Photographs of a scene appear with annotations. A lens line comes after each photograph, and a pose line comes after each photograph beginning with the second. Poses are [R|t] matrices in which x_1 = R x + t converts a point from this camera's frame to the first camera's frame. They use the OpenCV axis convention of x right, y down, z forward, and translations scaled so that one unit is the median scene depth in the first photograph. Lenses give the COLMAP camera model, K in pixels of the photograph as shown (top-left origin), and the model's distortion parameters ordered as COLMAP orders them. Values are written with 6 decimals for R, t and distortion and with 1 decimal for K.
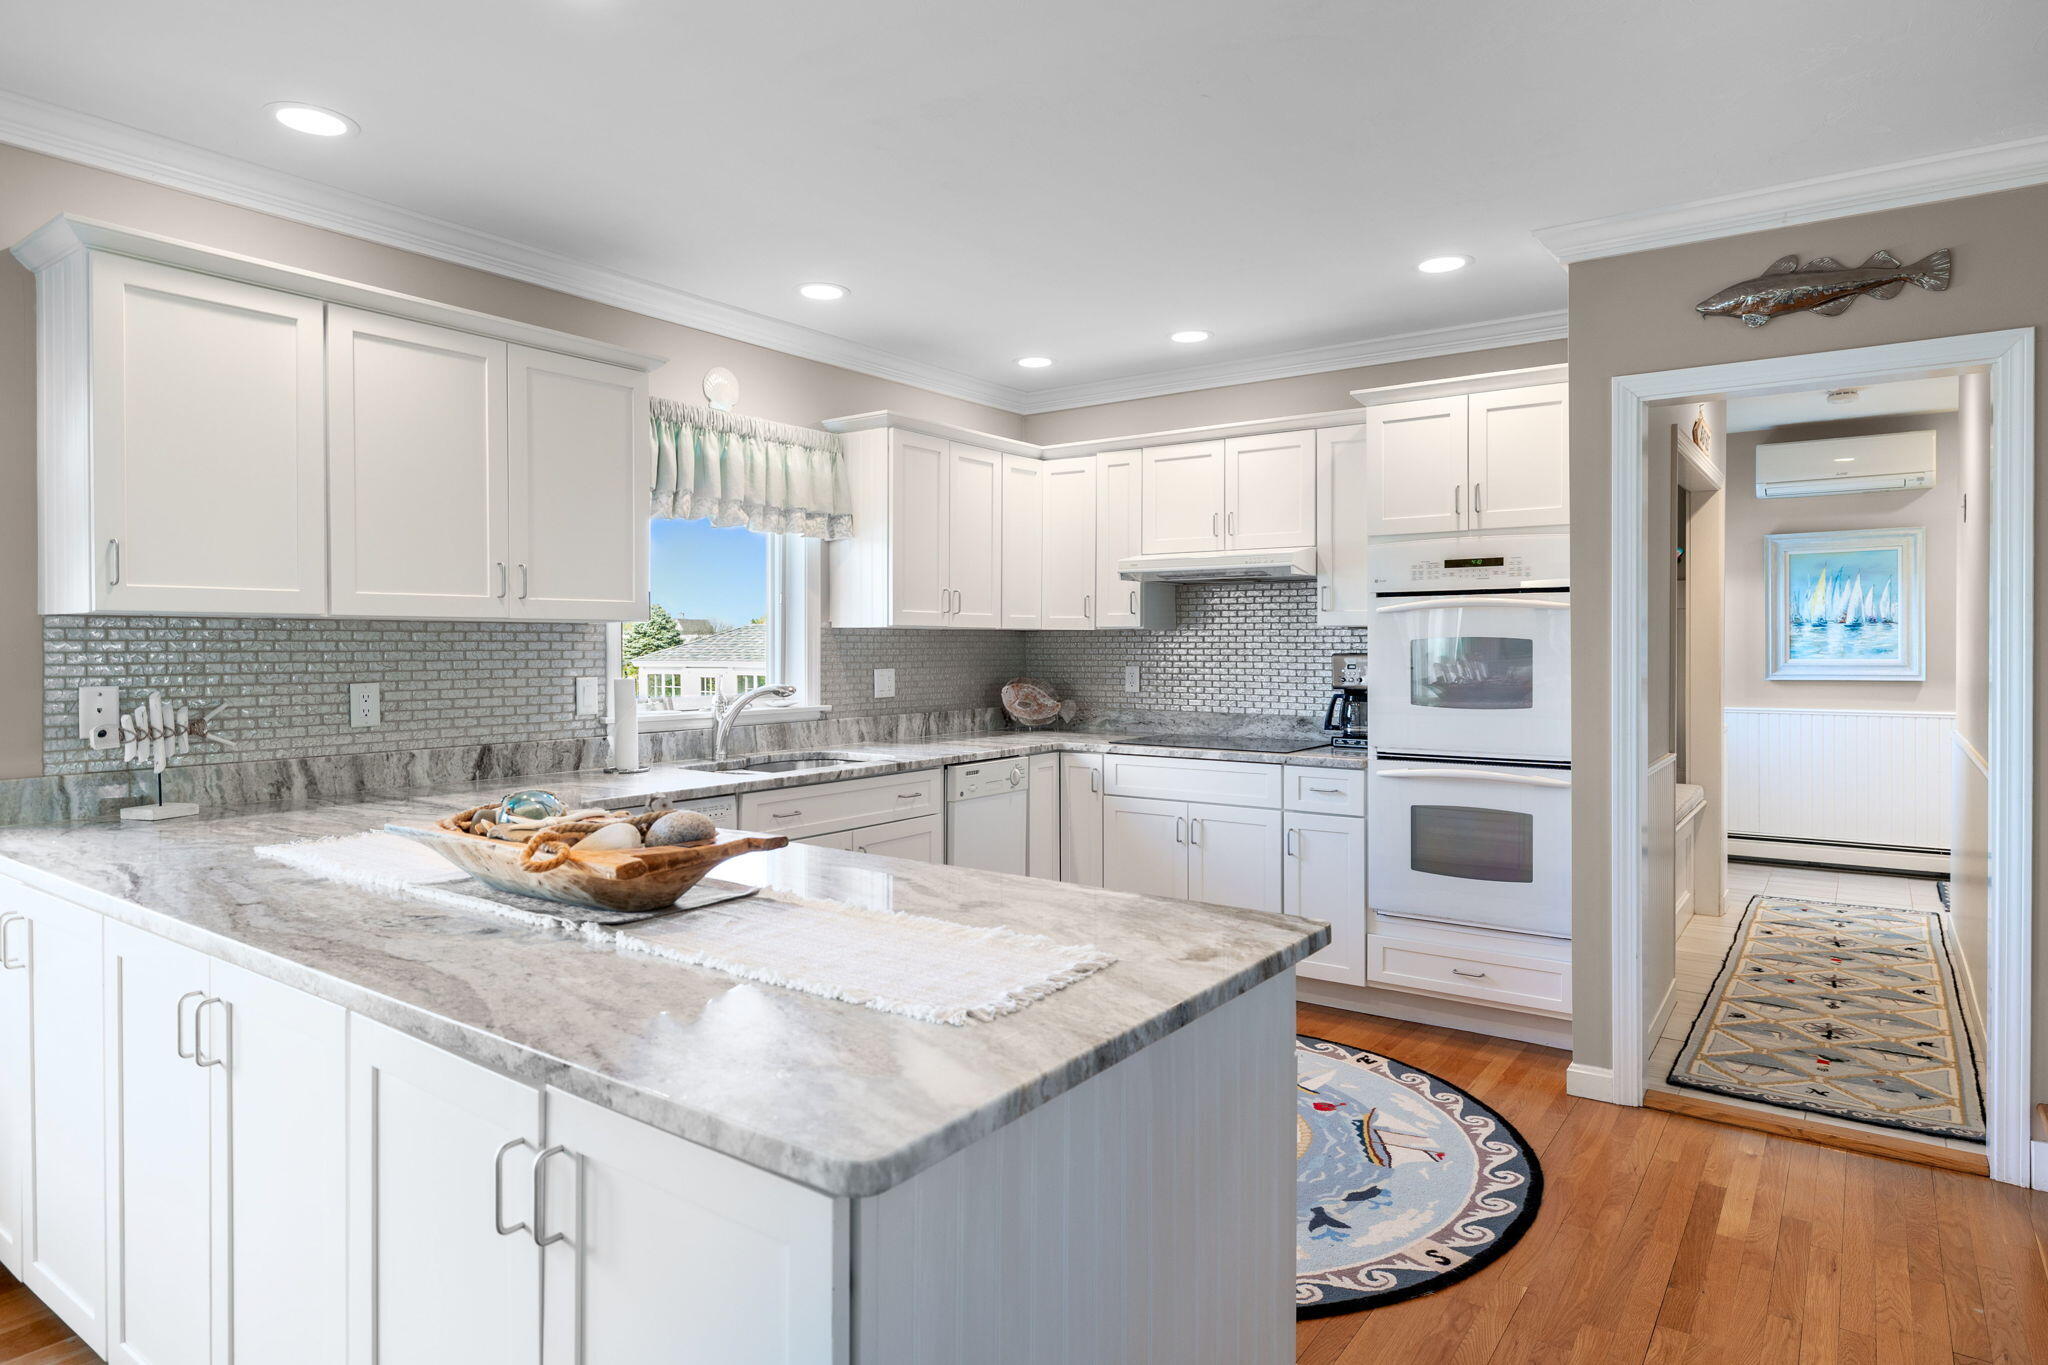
lens RADIAL K [[1131.0, 0, 1018.1], [0, 1131.0, 649.2], [0, 0, 1]] dist [0.005787, -0.001231]
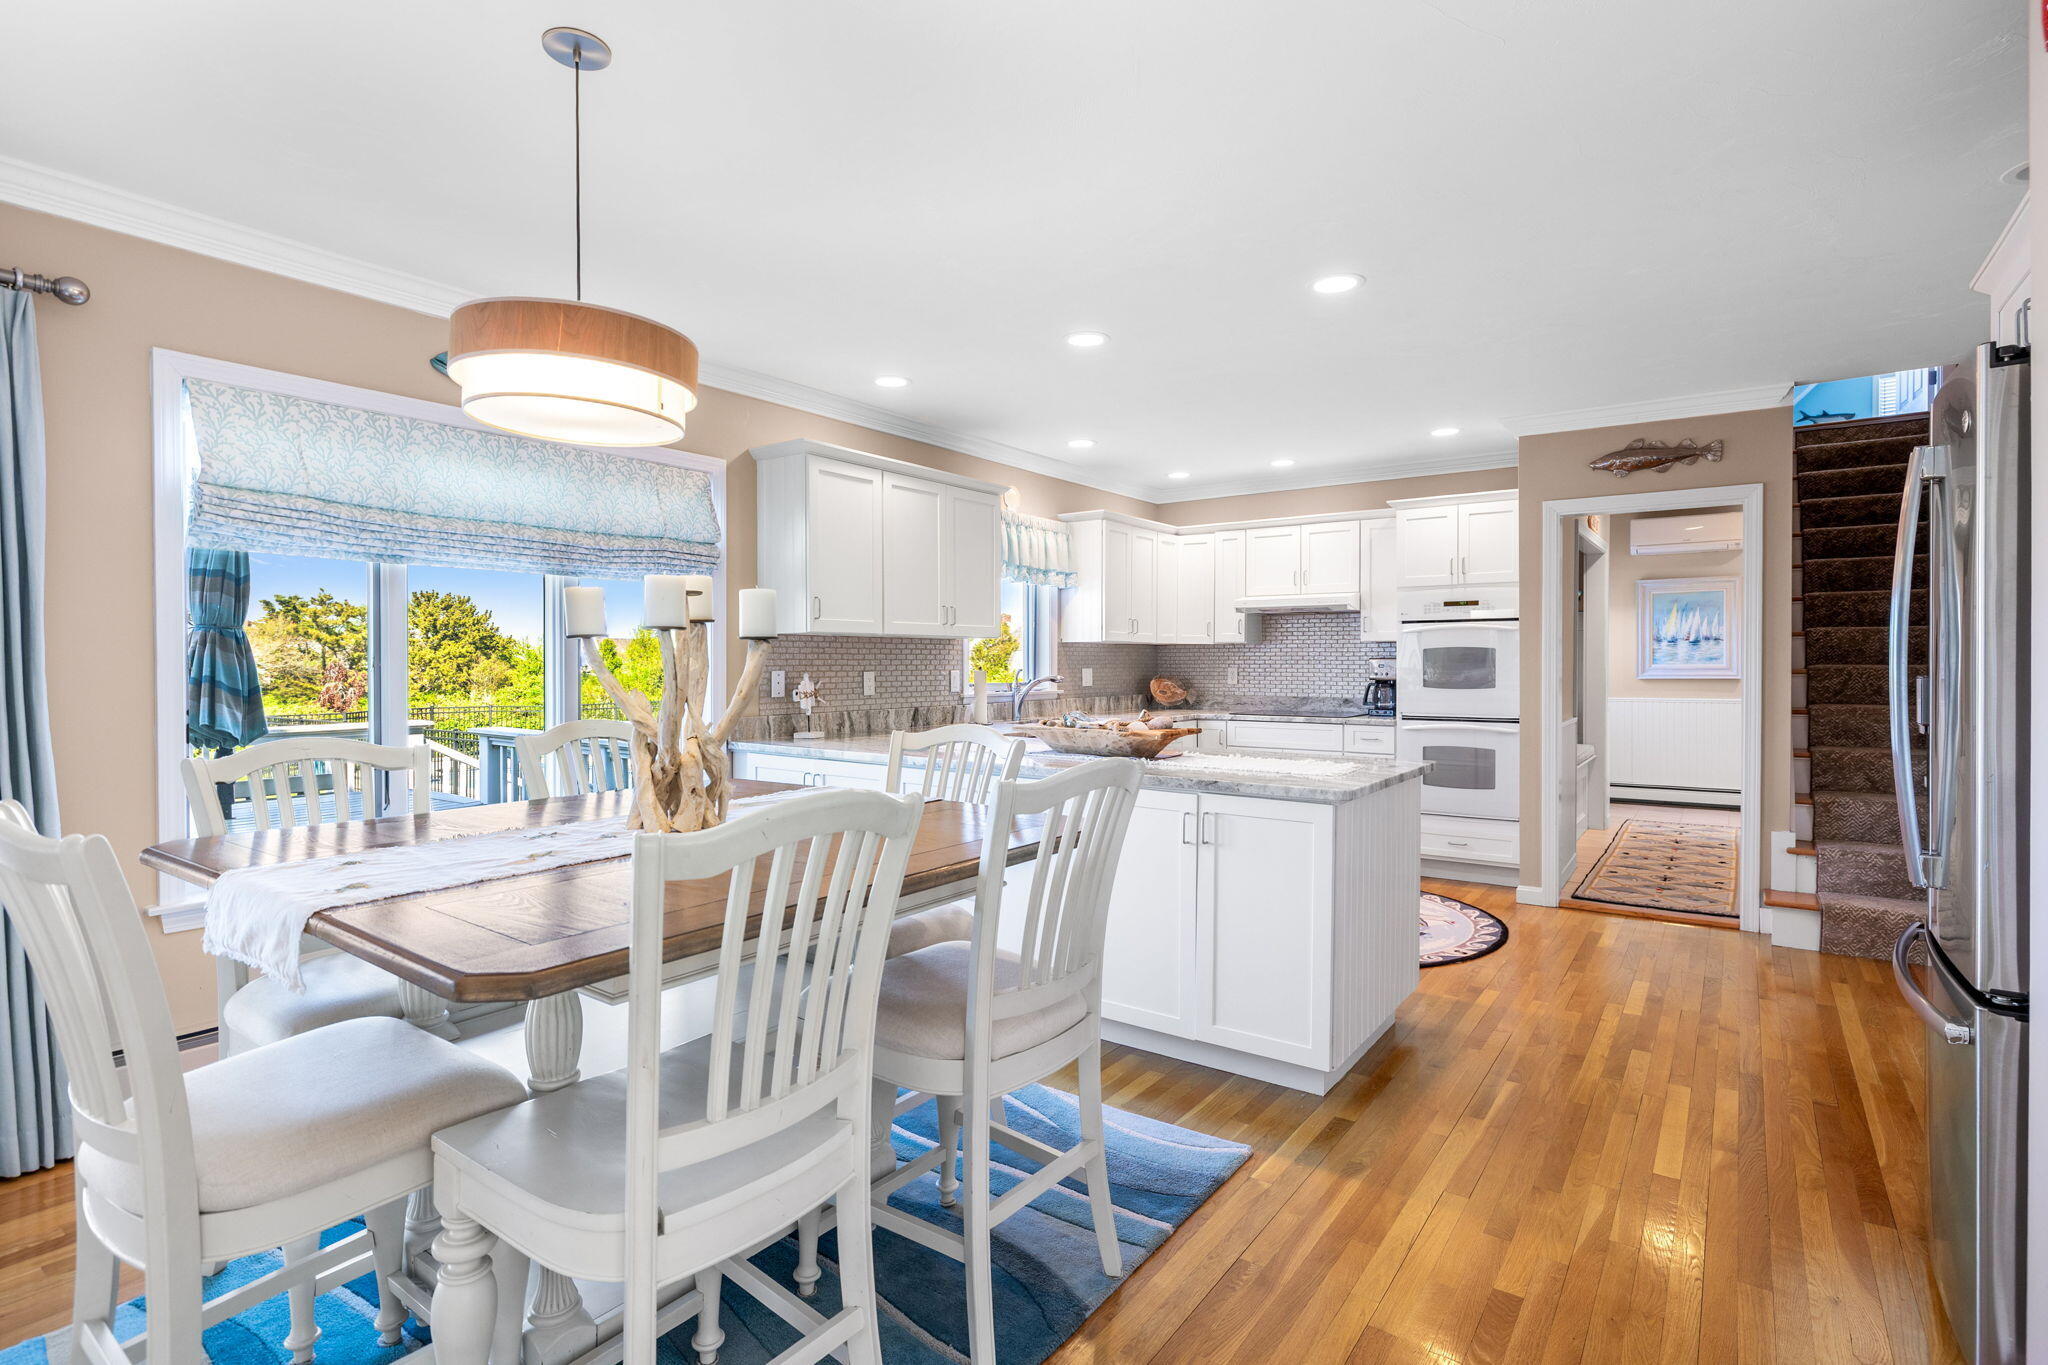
lens RADIAL K [[979.6, 0, 1036.9], [0, 979.6, 674.3], [0, 0, 1]] dist [0.005528, 0.000111]
pose [[0.999707, -0.001198, 0.024185, -0.269137], [0.000993, 0.999963, 0.008517, 0.016892], [-0.024195, -0.008490, 0.999671, -0.457715]]
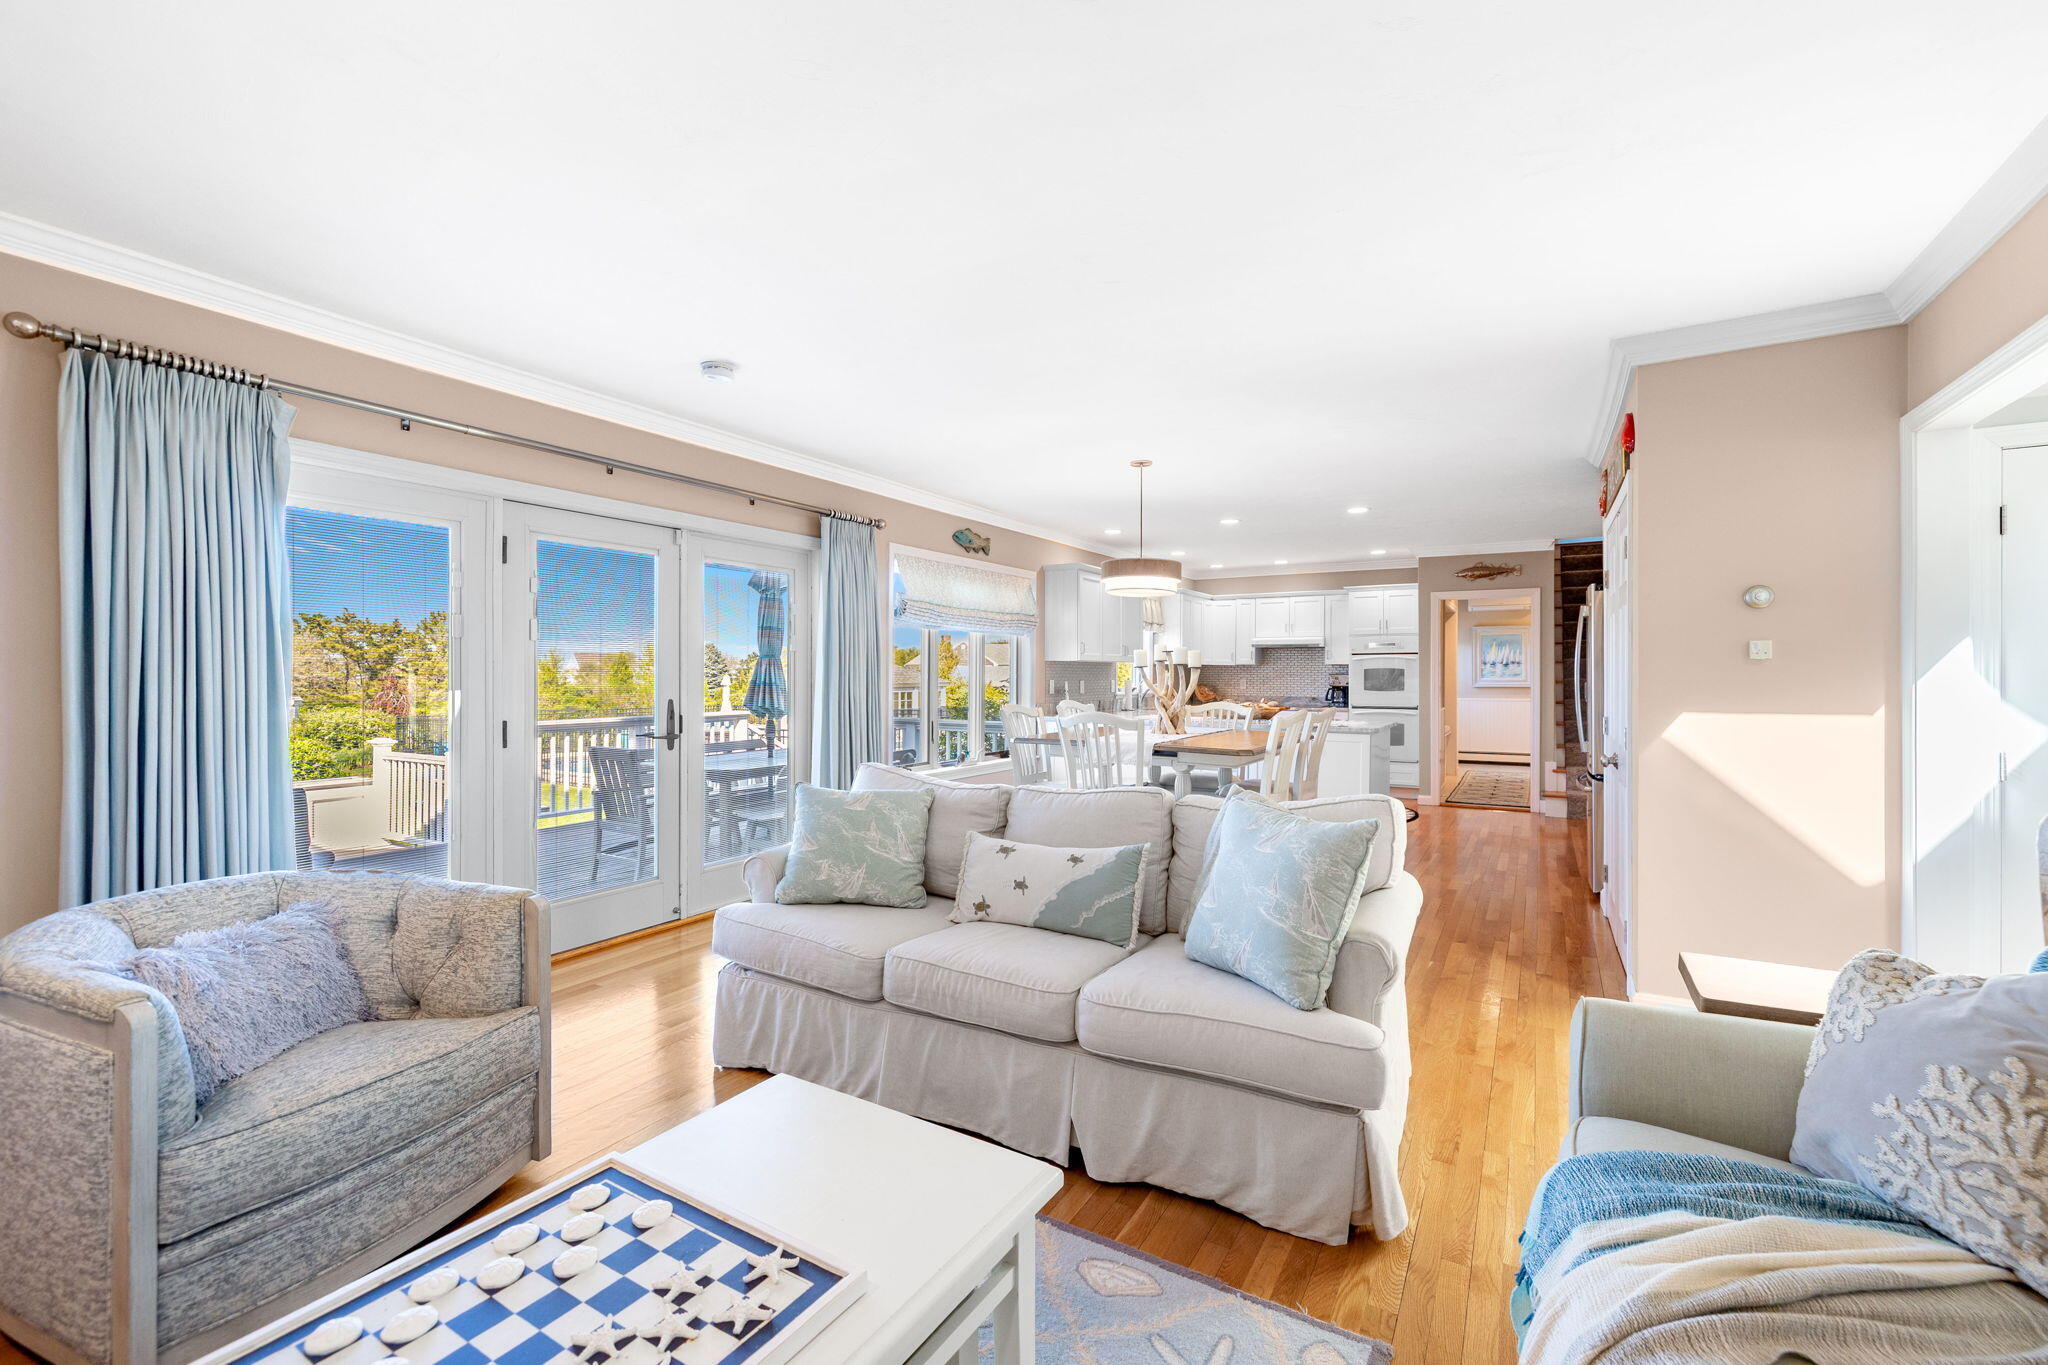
lens RADIAL K [[860.2, 0, 1007.7], [0, 860.2, 673.7], [0, 0, 1]] dist [-0.002285, -0.000016]
pose [[0.995660, 0.003322, 0.093005, -0.835788], [-0.002791, 0.999979, -0.005831, 0.020535], [-0.093023, 0.005546, 0.995649, -1.235292]]
